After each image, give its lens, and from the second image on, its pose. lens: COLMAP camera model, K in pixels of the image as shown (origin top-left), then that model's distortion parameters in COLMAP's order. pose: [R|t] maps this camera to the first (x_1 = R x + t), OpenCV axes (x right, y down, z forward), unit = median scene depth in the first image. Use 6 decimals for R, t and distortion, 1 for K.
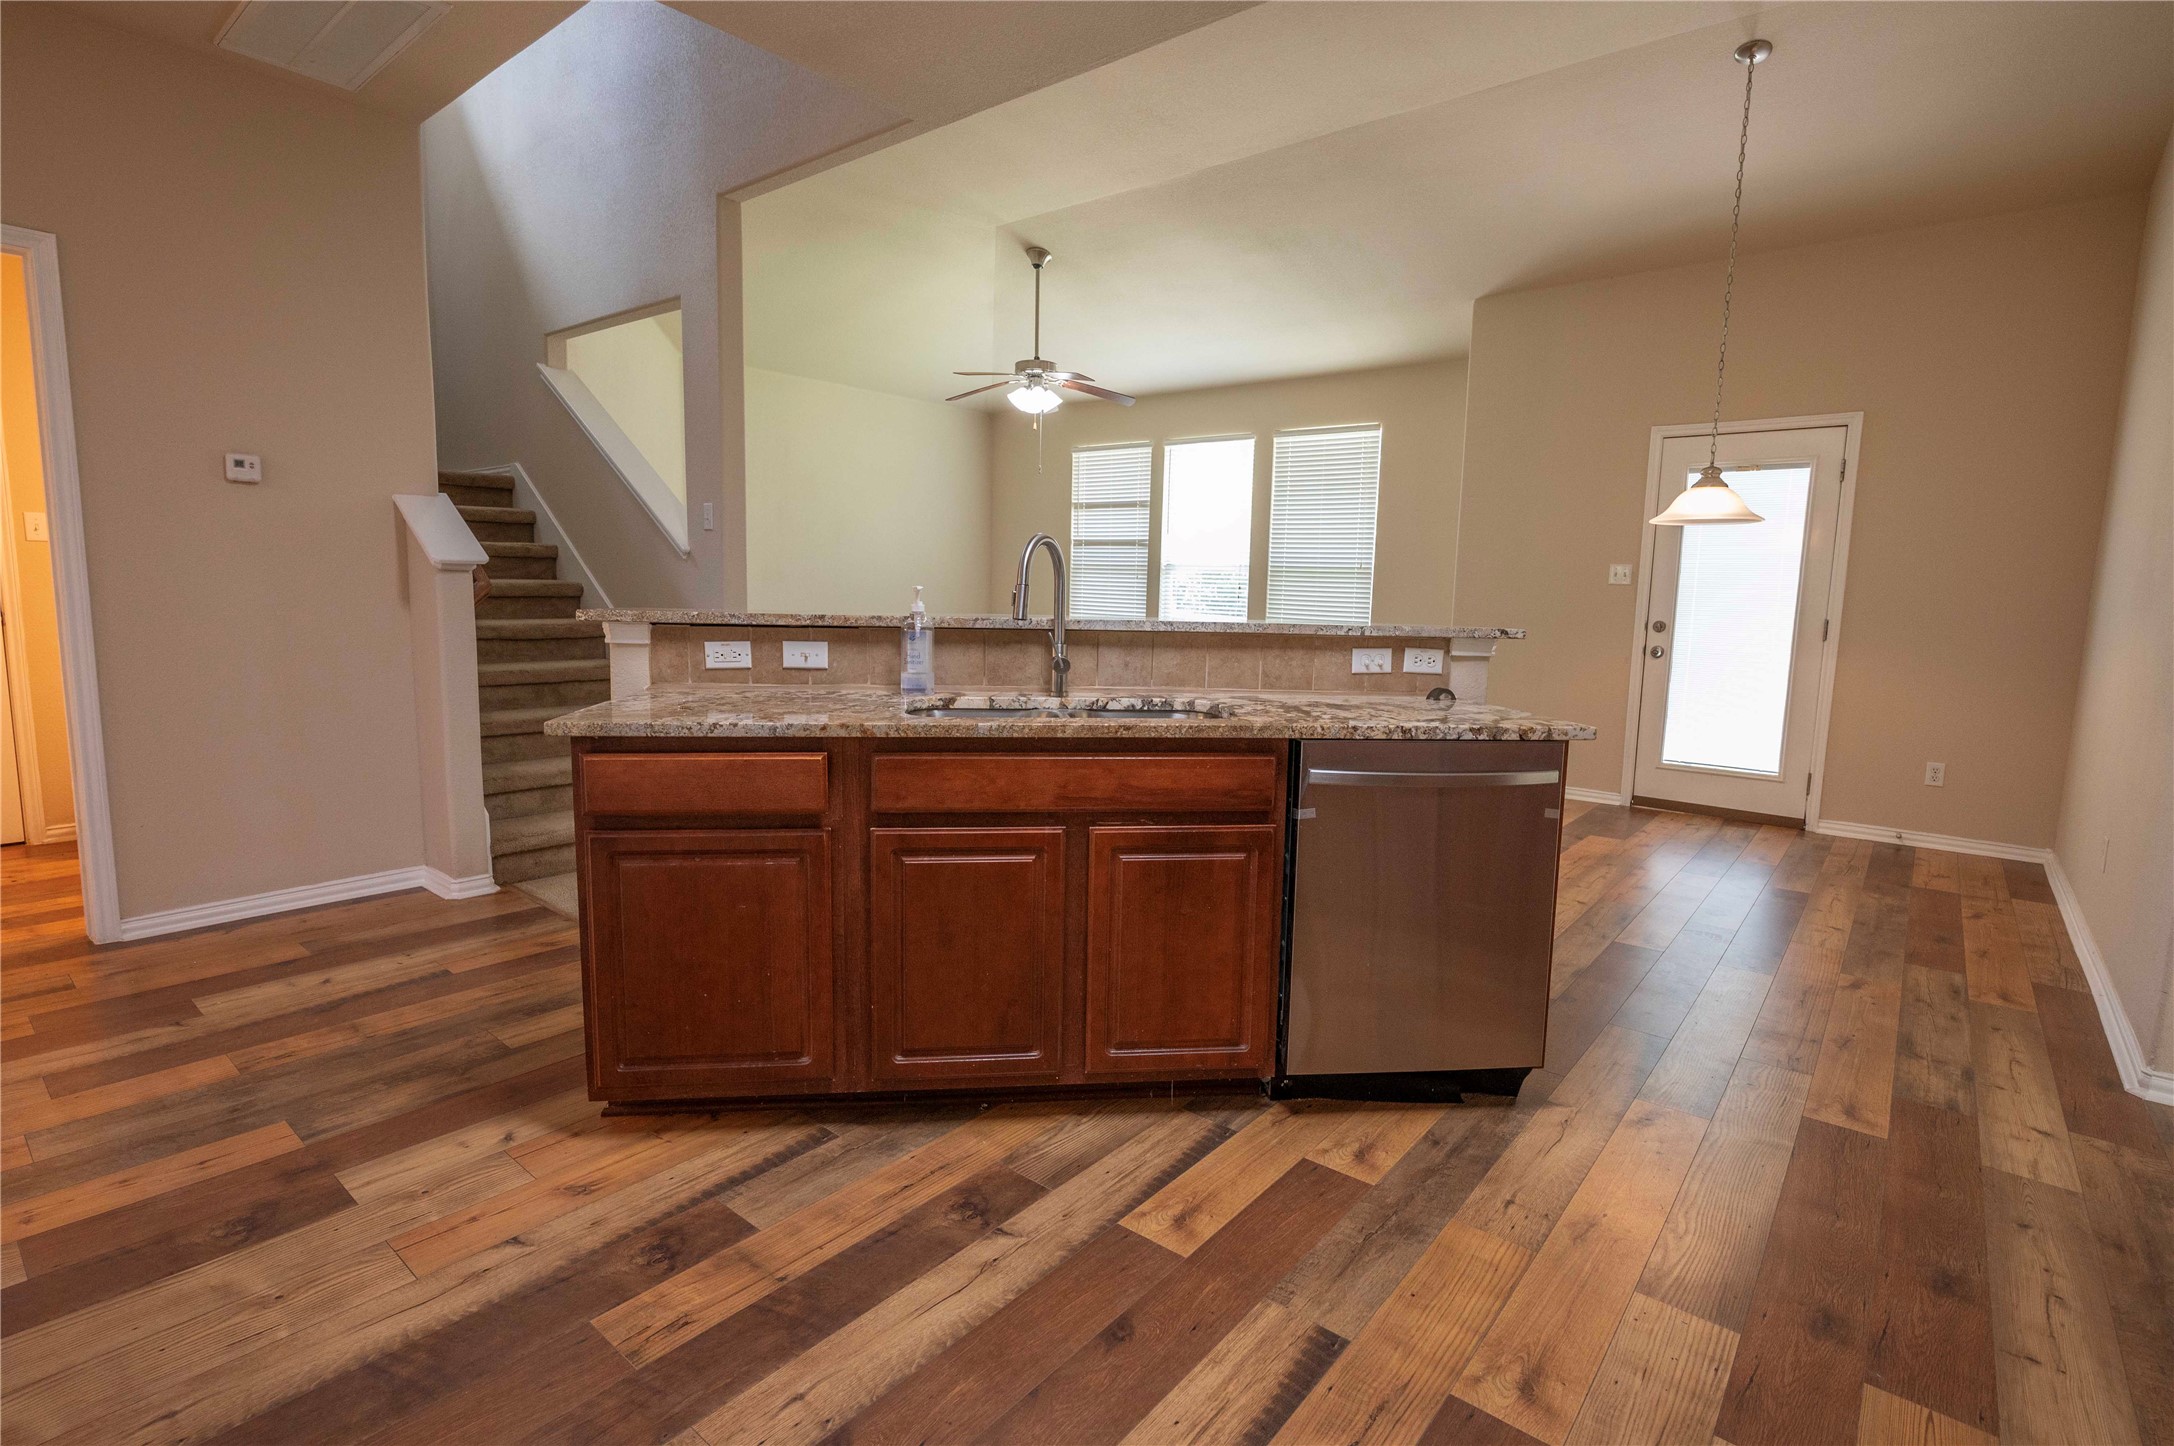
lens RADIAL K [[1036.2, 0, 1082.0], [0, 1036.2, 712.4], [0, 0, 1]] dist [-0.001735, 0.002921]
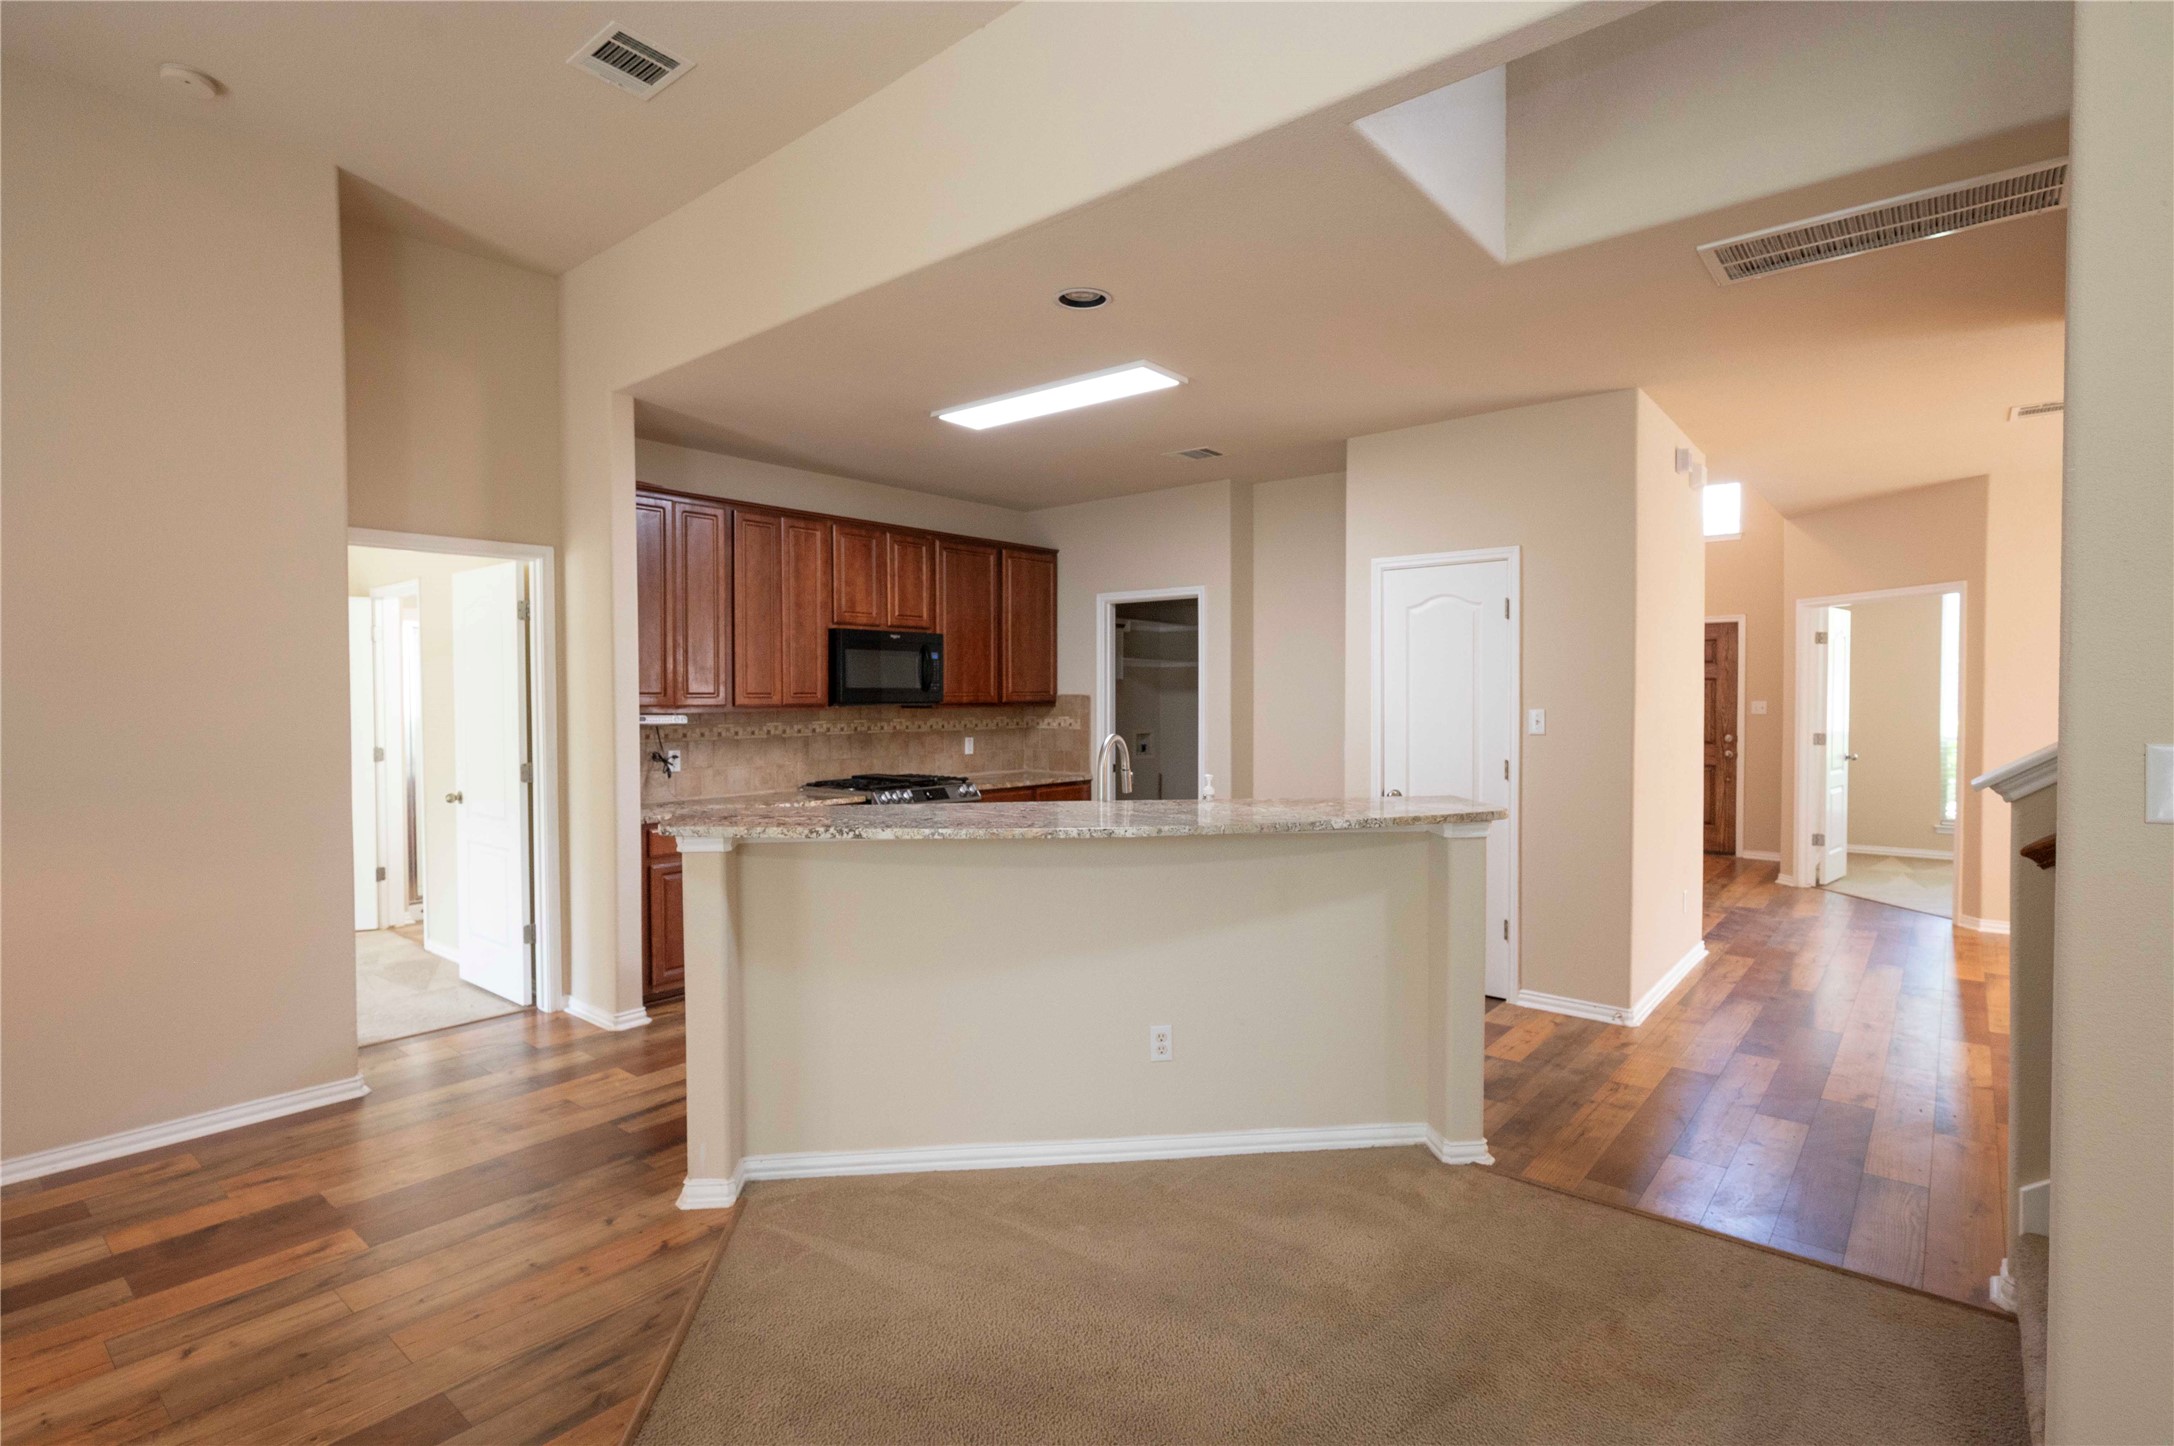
lens RADIAL K [[1036.2, 0, 1084.7], [0, 1036.2, 718.8], [0, 0, 1]] dist [-0.001735, 0.002921]
pose [[-0.999780, -0.016973, 0.012305, -0.022459], [-0.015046, 0.989663, 0.142624, -0.451355], [-0.014599, 0.142408, -0.989700, 2.747928]]
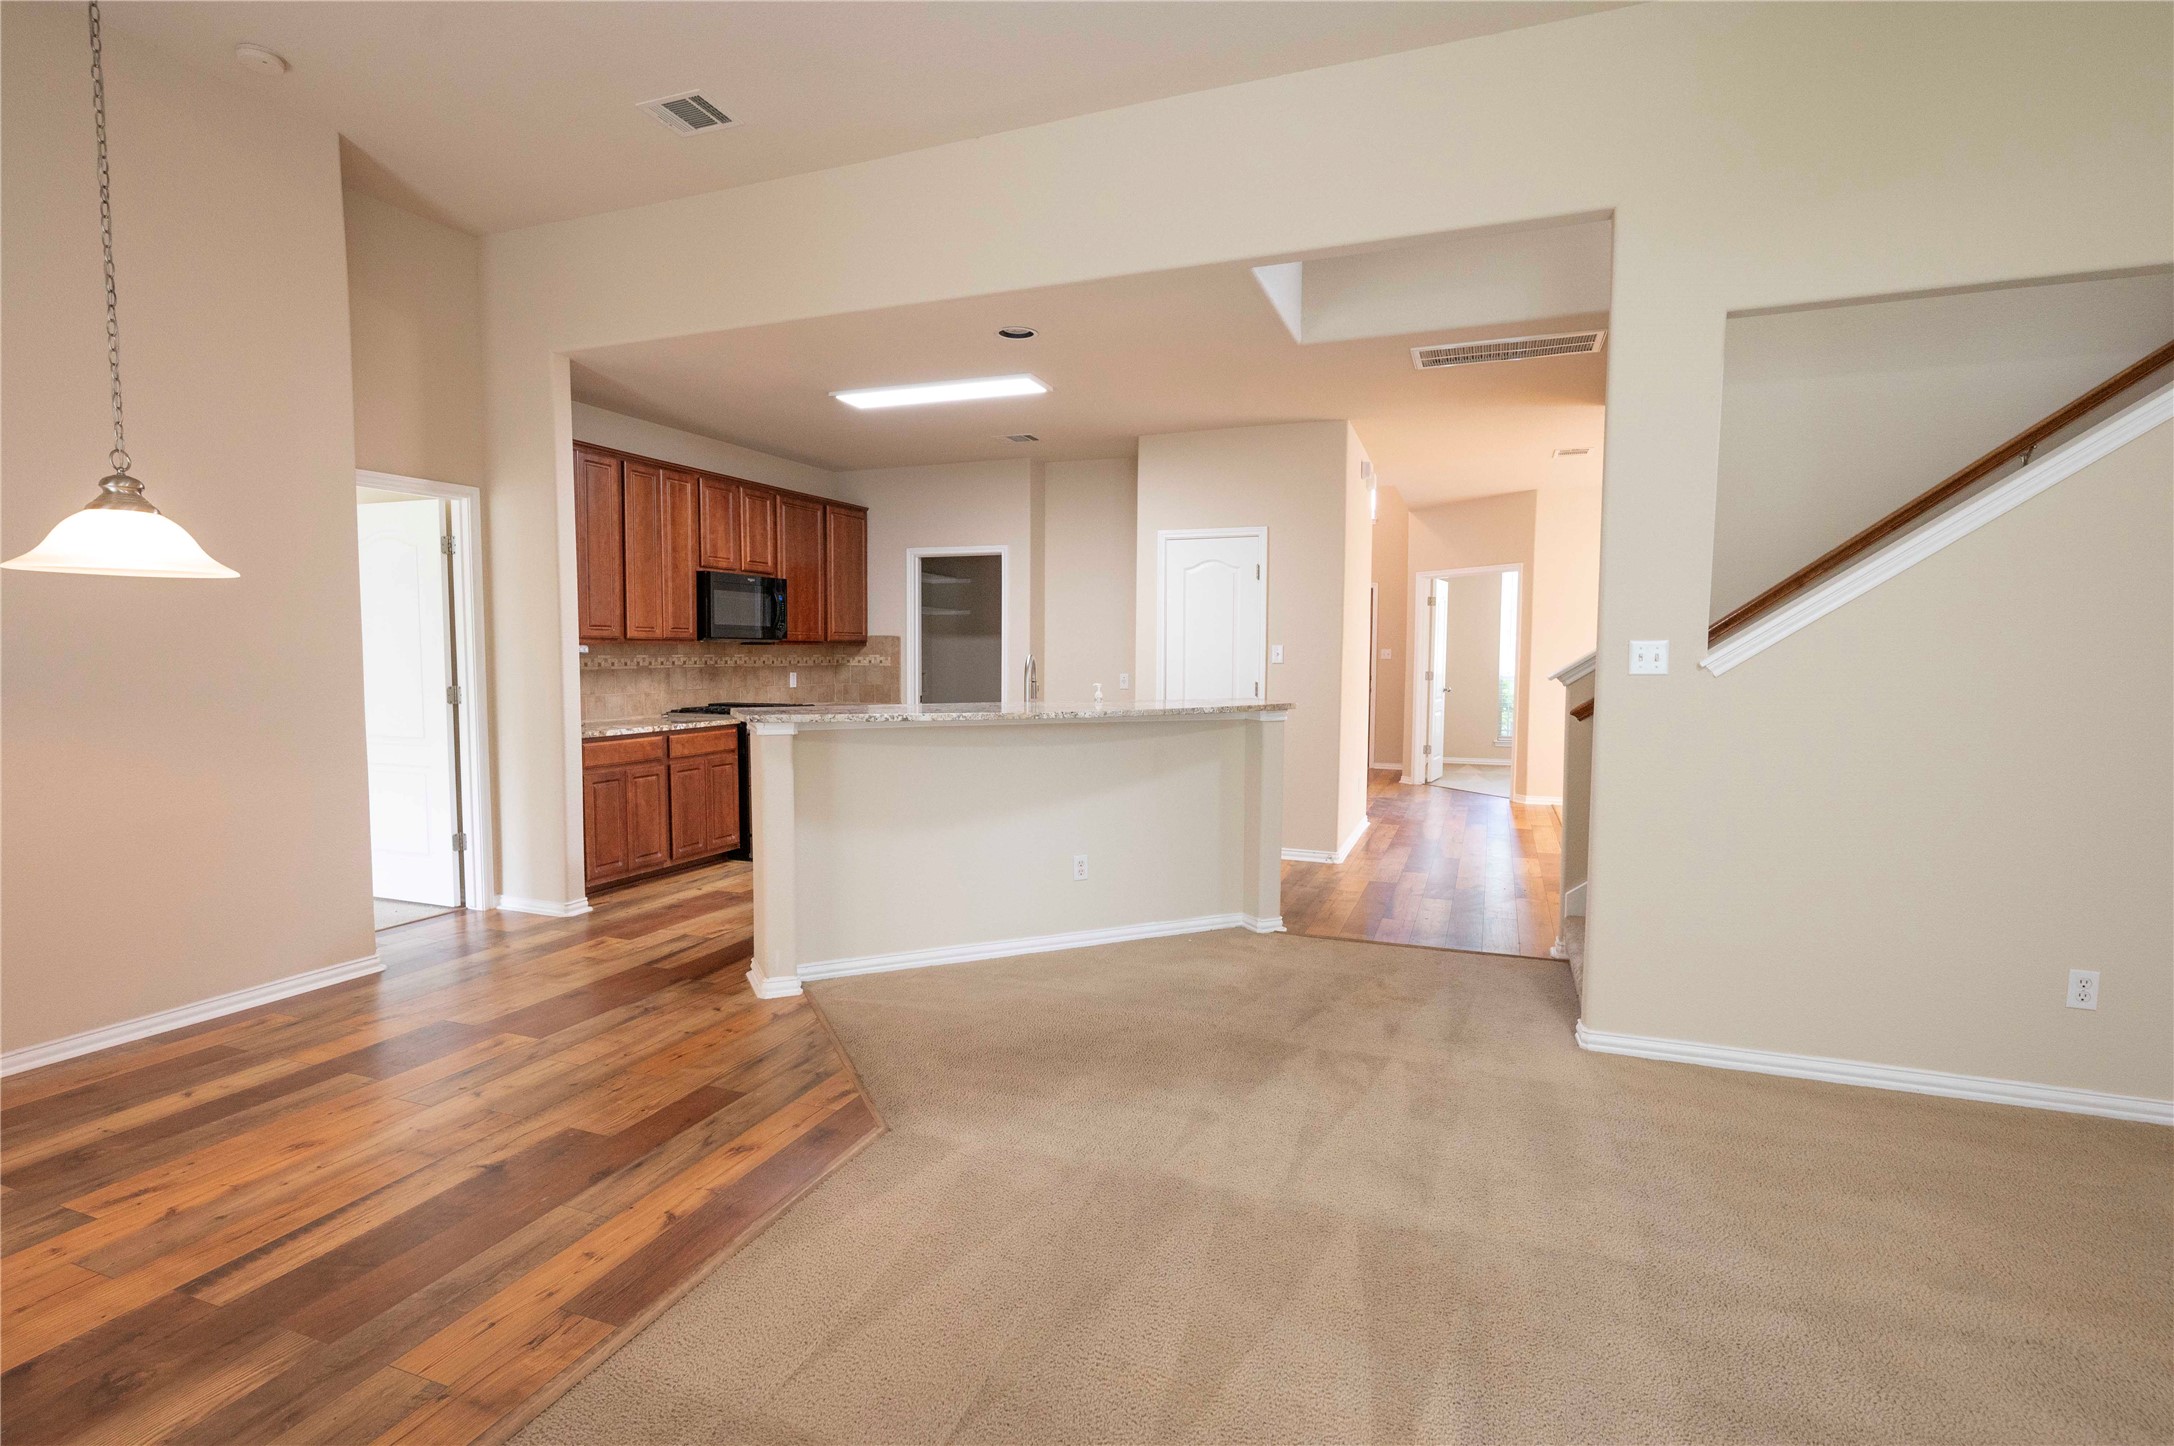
lens RADIAL K [[1036.2, 0, 1069.6], [0, 1036.2, 720.9], [0, 0, 1]] dist [-0.001735, 0.002921]
pose [[-0.954354, -0.004543, -0.298643, 0.530356], [-0.059077, 0.983001, 0.173835, -0.448931], [0.292776, 0.183543, -0.938400, 3.277752]]
